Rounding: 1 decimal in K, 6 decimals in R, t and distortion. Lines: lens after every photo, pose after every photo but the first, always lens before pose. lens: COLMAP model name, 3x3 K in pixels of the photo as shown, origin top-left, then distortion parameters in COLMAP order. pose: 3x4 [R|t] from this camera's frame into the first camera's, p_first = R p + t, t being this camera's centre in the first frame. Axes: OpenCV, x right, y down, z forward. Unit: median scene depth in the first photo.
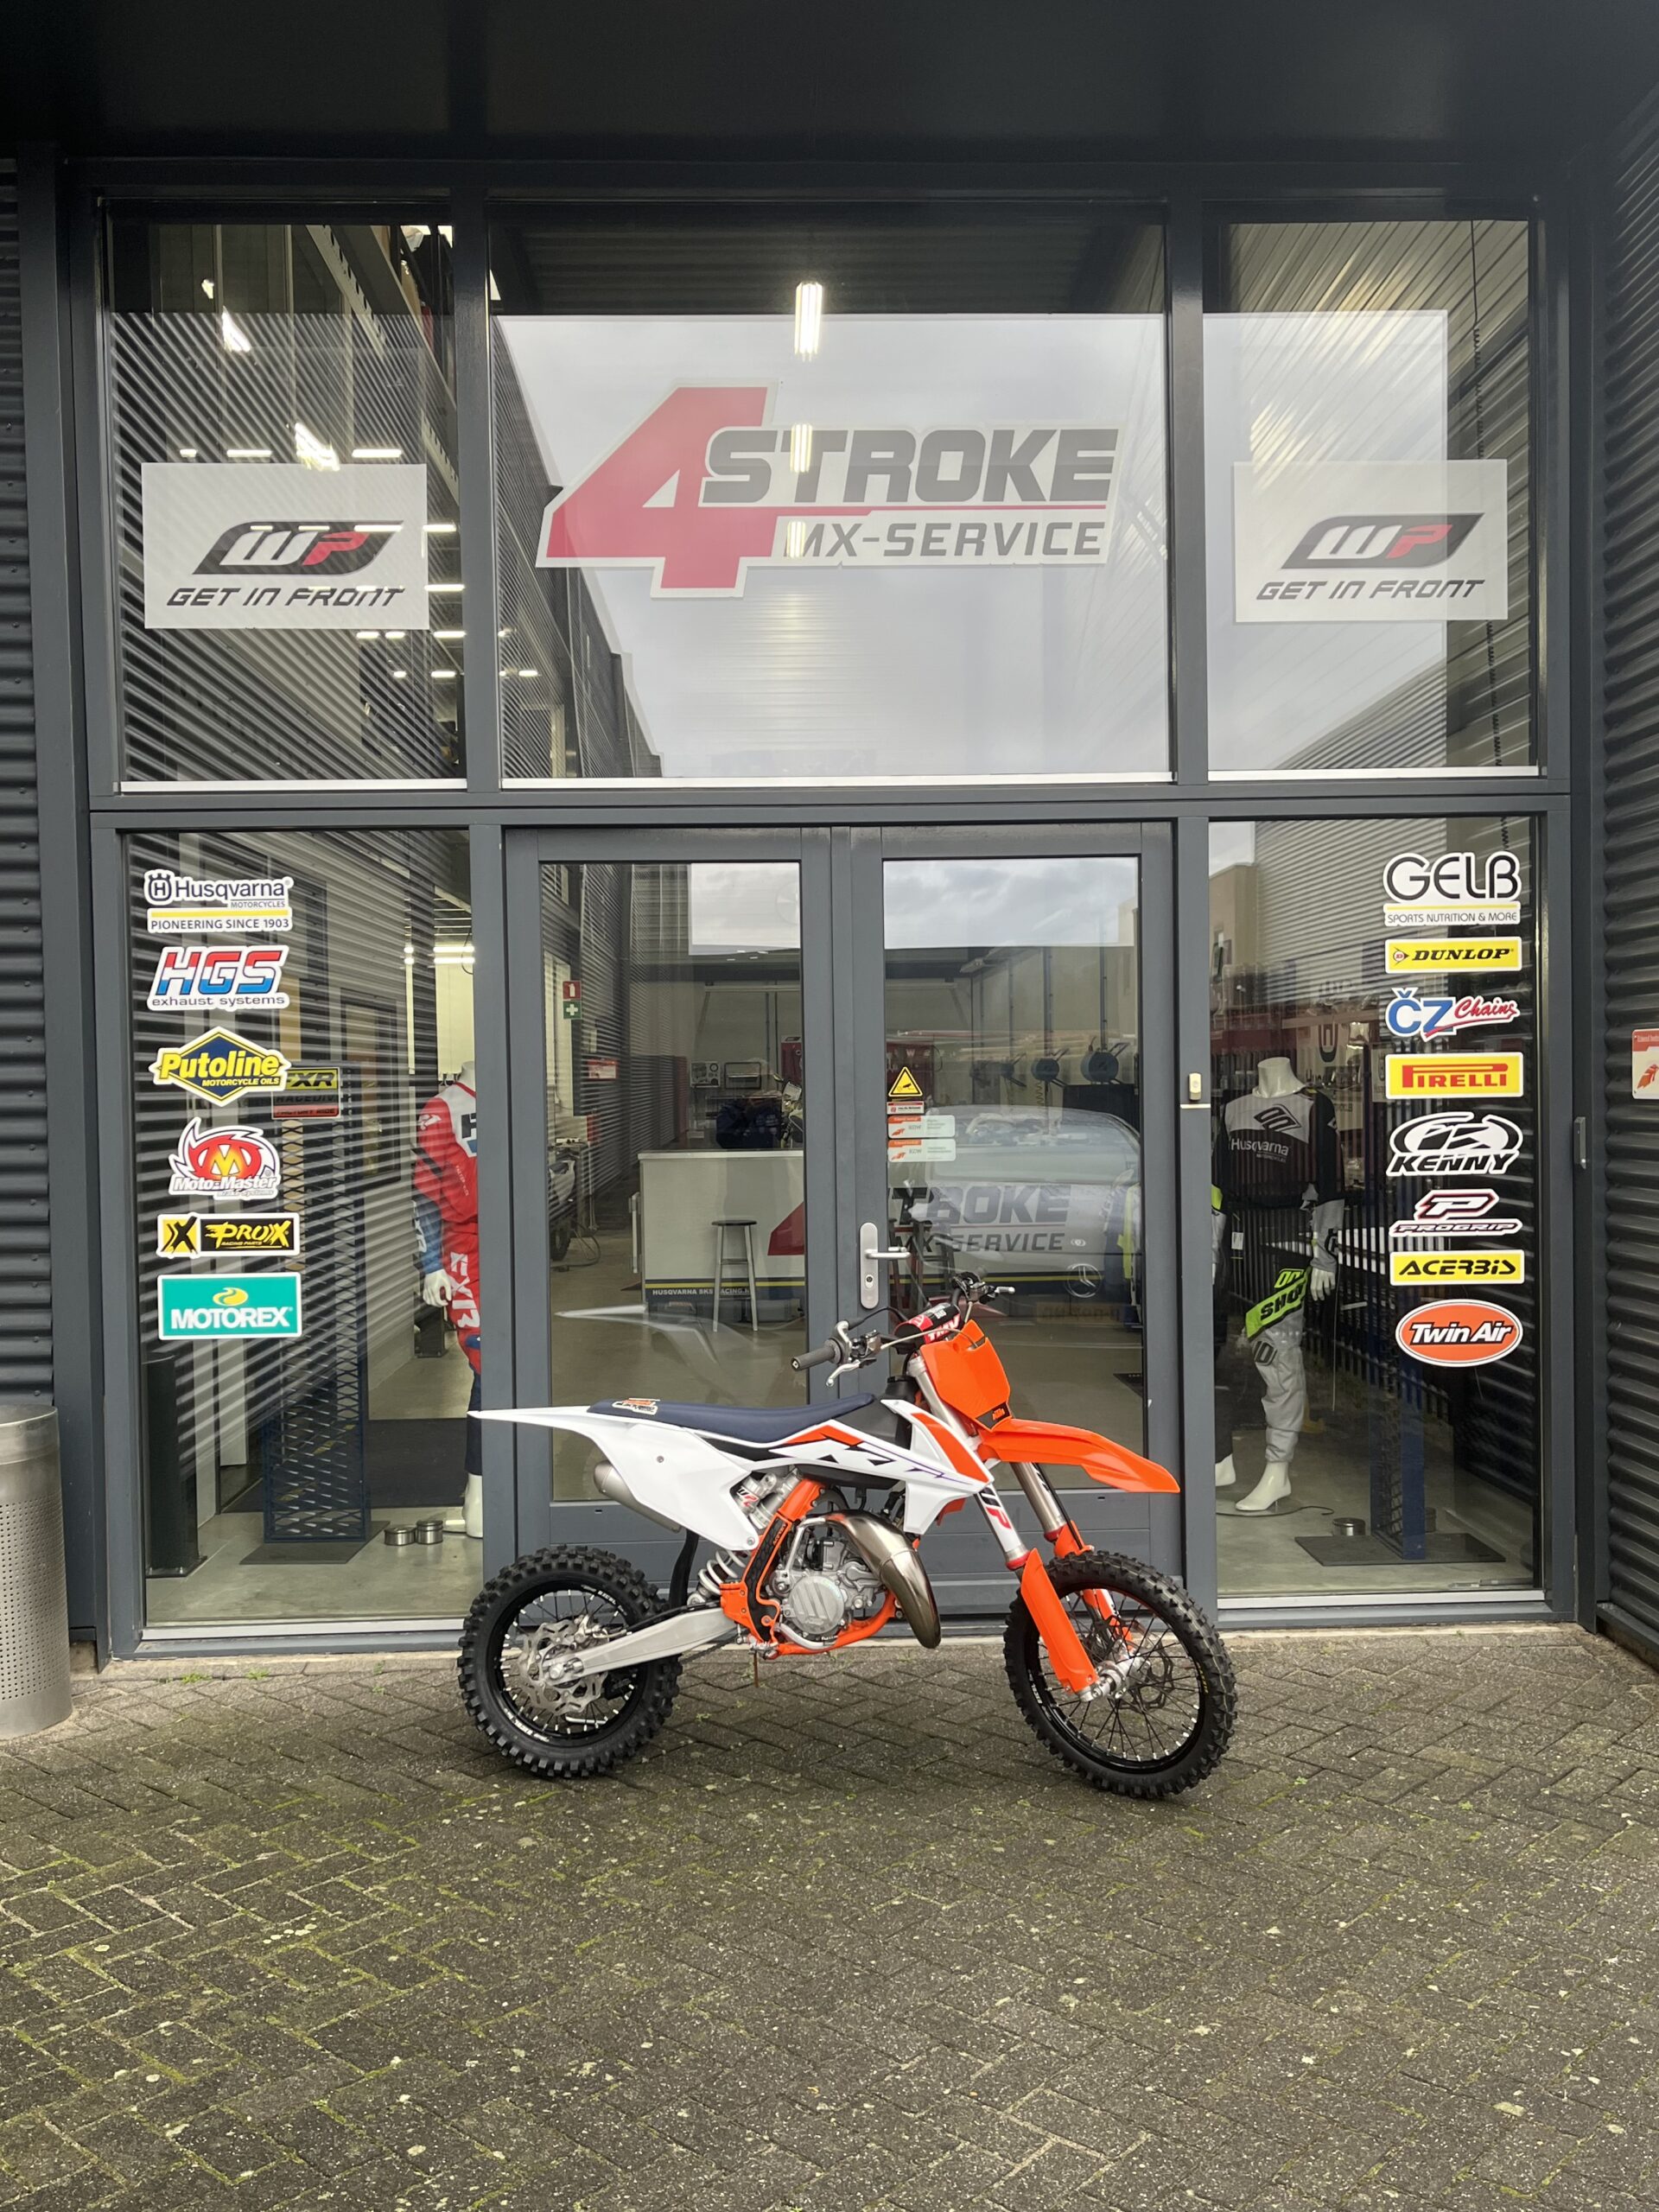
lens RADIAL K [[1916.2, 0, 846.7], [0, 1916.2, 1142.7], [0, 0, 1]] dist [0.116696, -0.334521]
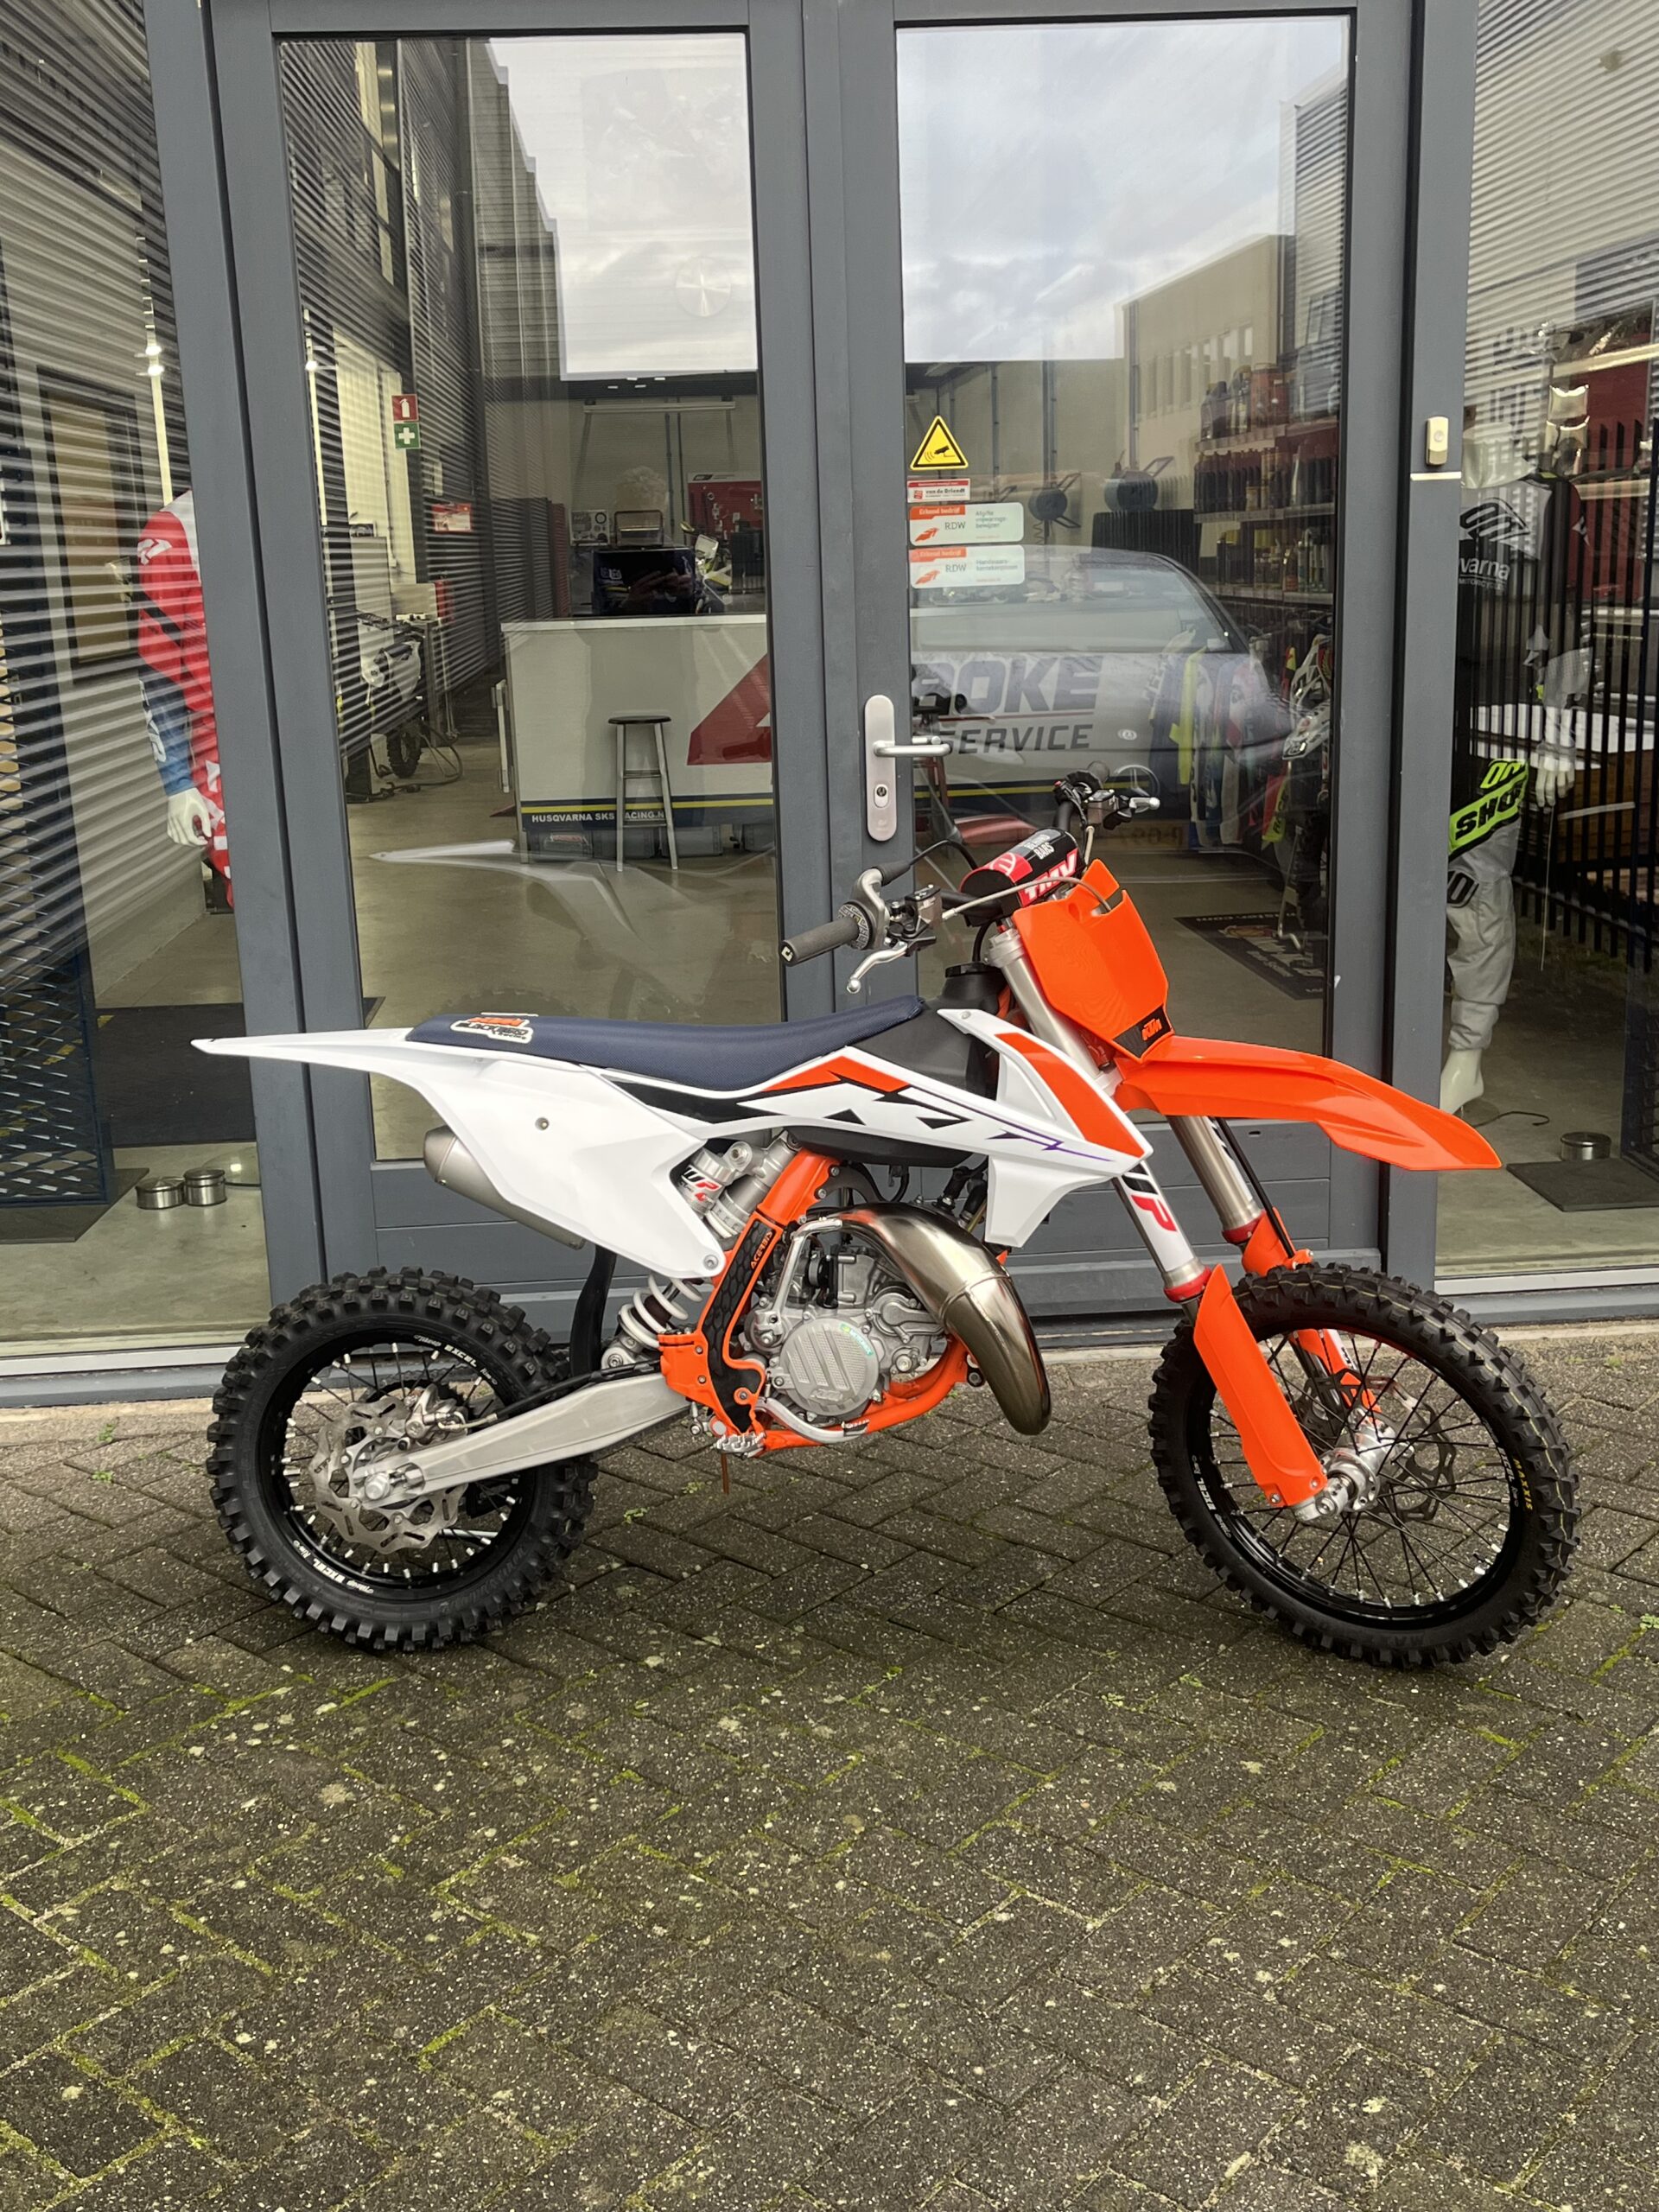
lens RADIAL K [[2279.9, 0, 829.5], [0, 2279.9, 1106.0], [0, 0, 1]] dist [0.099020, -0.185791]
pose [[0.999437, -0.025060, 0.022306, -0.028074], [0.019968, 0.978617, 0.204719, 0.025988], [-0.026960, -0.204158, 0.978567, 0.348088]]
